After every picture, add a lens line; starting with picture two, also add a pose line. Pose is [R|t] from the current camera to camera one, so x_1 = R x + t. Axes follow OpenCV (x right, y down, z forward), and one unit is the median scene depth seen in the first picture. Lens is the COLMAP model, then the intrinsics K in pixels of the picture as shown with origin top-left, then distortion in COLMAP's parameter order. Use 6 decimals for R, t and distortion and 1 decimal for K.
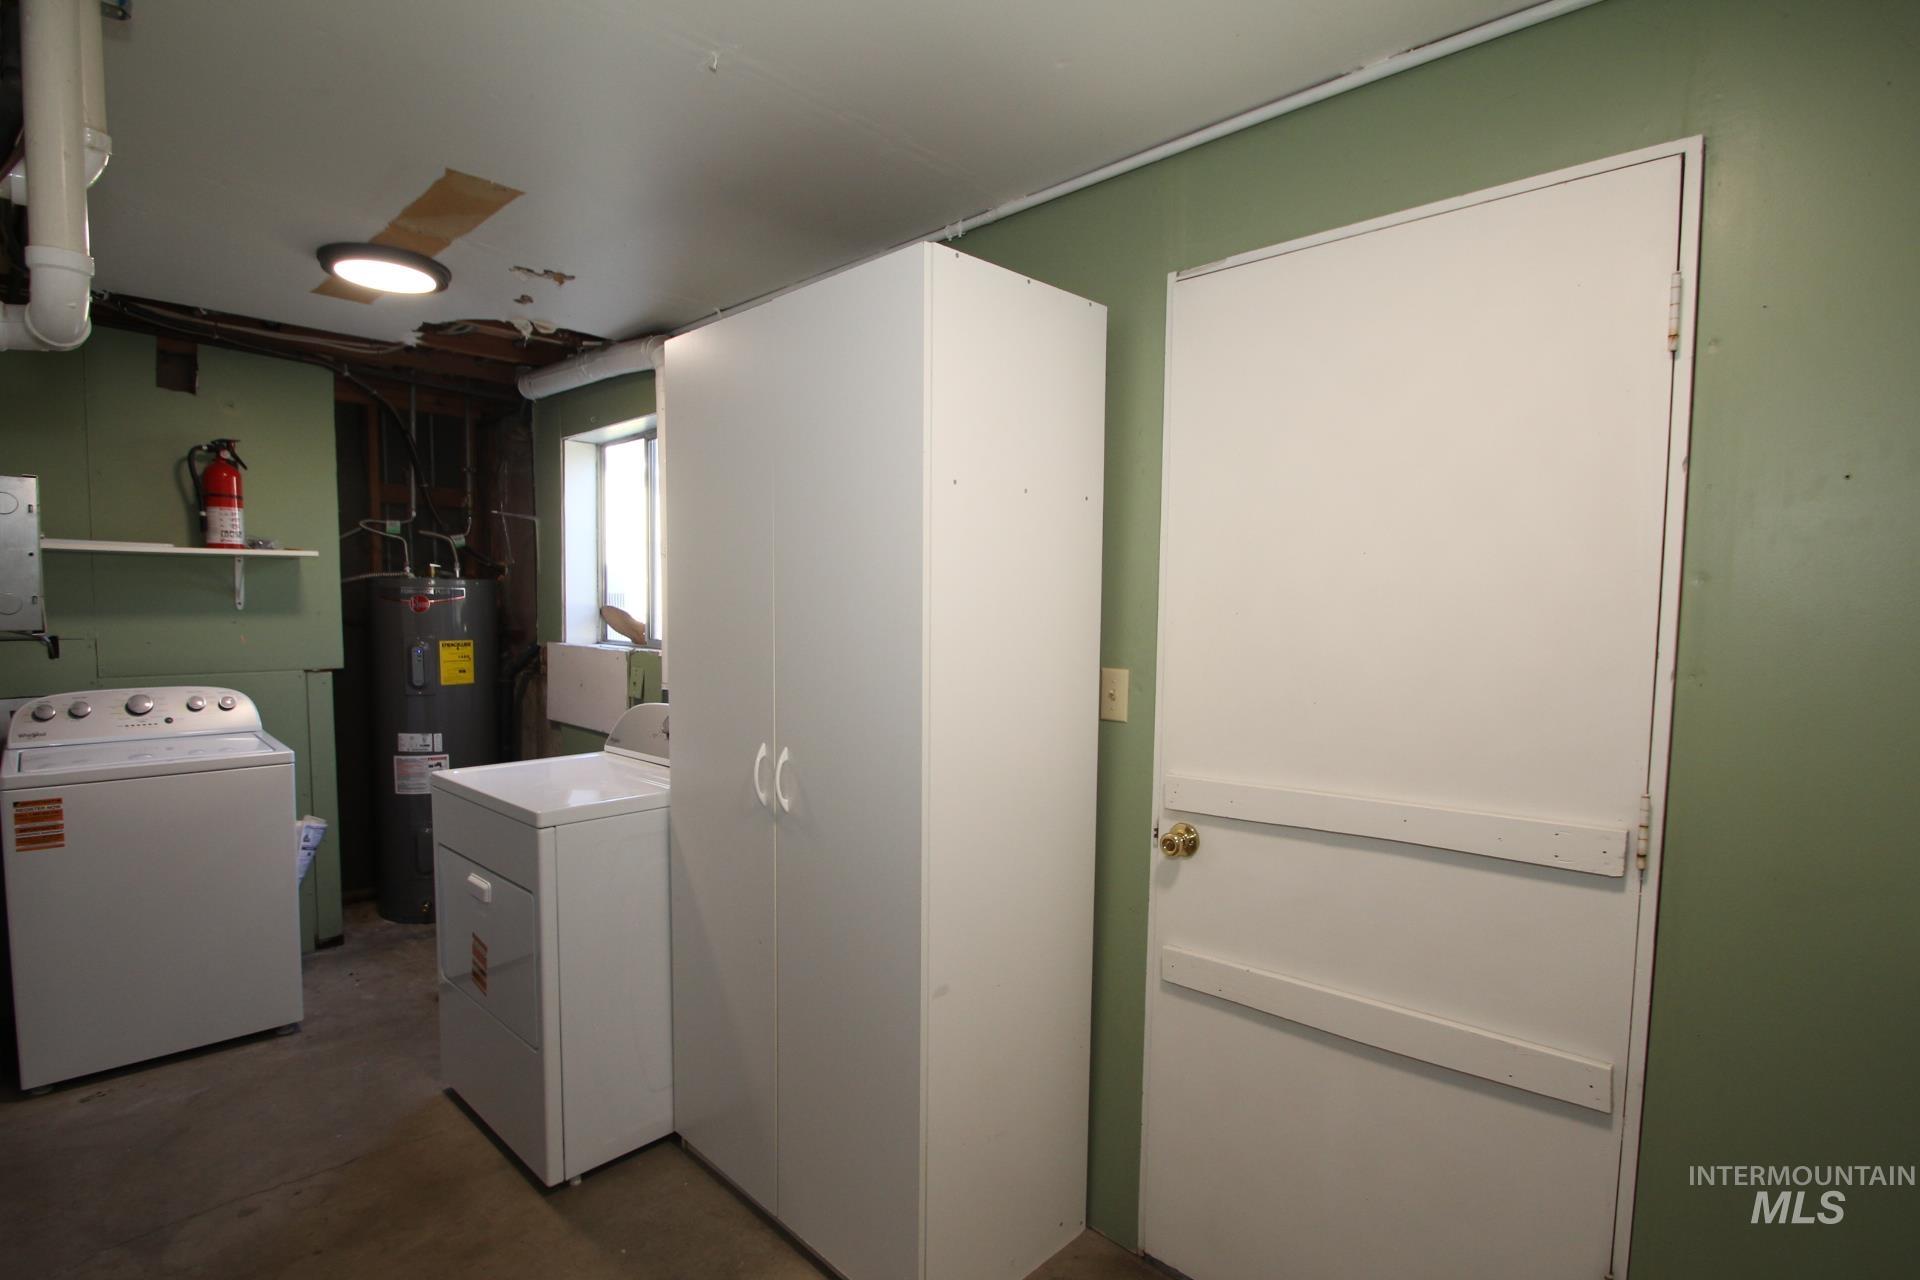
lens RADIAL K [[892.5, 0, 937.1], [0, 892.5, 653.1], [0, 0, 1]] dist [-0.003503, -0.001370]
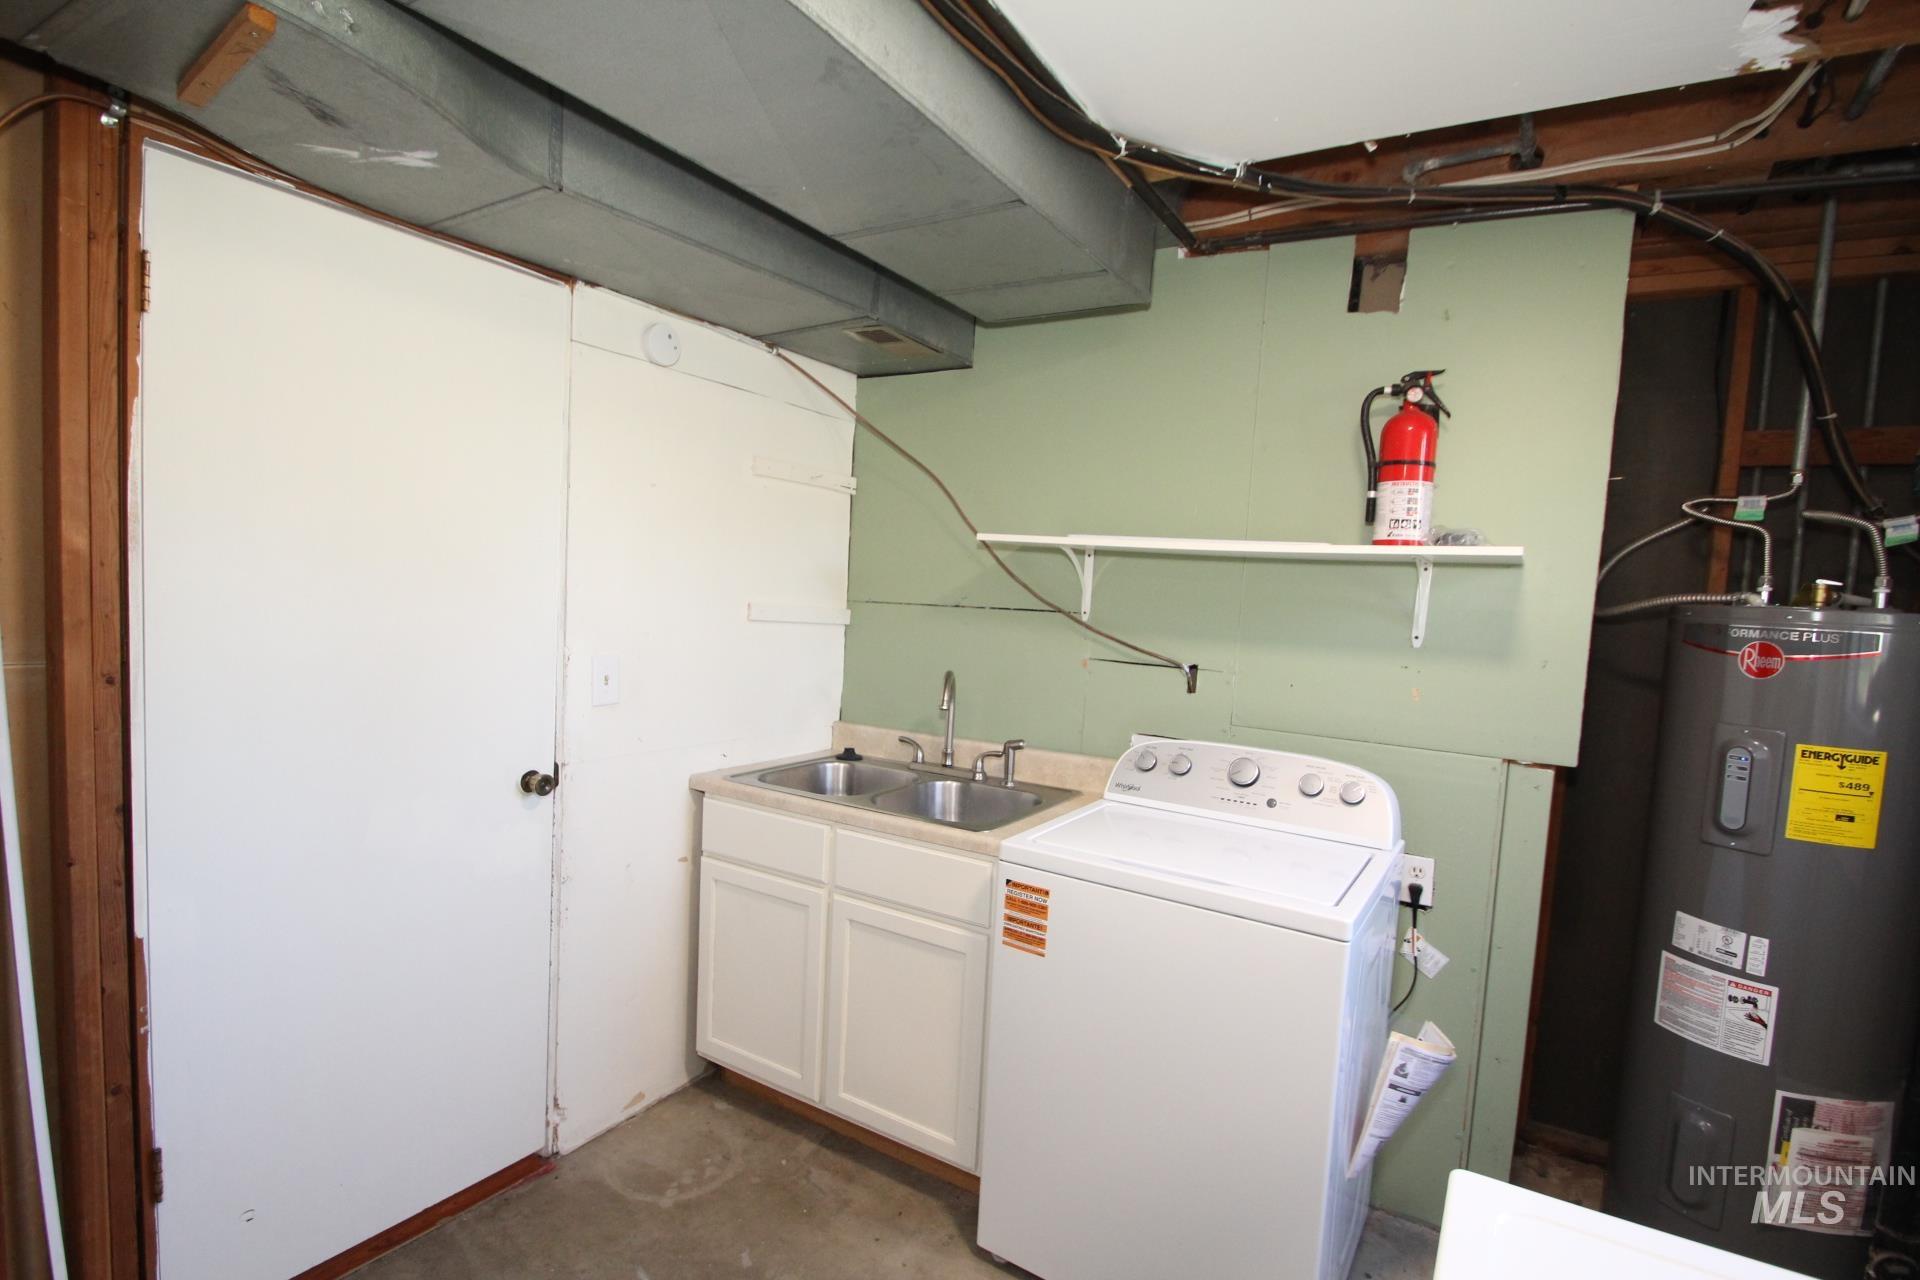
lens RADIAL K [[881.7, 0, 963.9], [0, 881.7, 665.4], [0, 0, 1]] dist [0.000352, -0.018269]
pose [[0.179212, 0.079244, -0.980614, -0.217884], [-0.112021, 0.991912, 0.059684, -0.034812], [0.977412, 0.099154, 0.186639, 0.536661]]
